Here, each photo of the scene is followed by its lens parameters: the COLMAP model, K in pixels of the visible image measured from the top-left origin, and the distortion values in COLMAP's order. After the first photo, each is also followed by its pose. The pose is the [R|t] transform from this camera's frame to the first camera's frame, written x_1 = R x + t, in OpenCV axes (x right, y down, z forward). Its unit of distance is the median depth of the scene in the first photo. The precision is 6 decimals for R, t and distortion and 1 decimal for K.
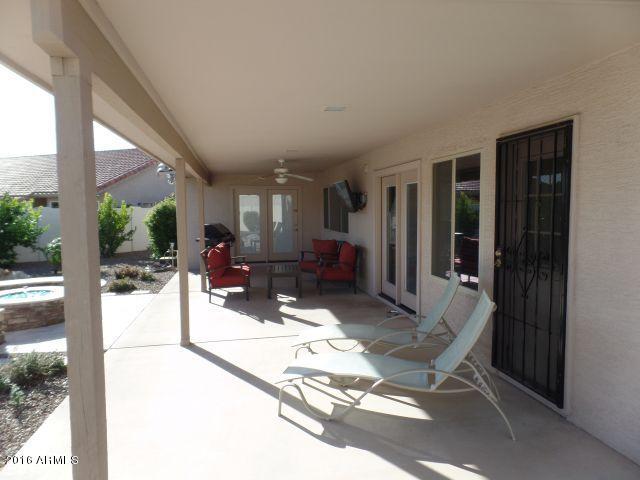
lens RADIAL K [[439.7, 0, 314.6], [0, 439.7, 243.3], [0, 0, 1]] dist [0.008459, 0.000090]
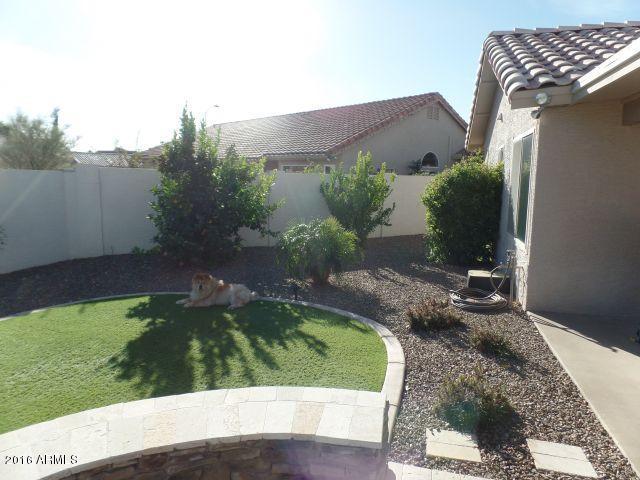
lens RADIAL K [[439.7, 0, 318.4], [0, 439.7, 237.6], [0, 0, 1]] dist [0.008459, 0.000090]
pose [[0.904763, 0.080328, -0.418271, -0.265289], [-0.056505, 0.996011, 0.069057, -0.029652], [0.422150, -0.038846, 0.905693, 0.407457]]
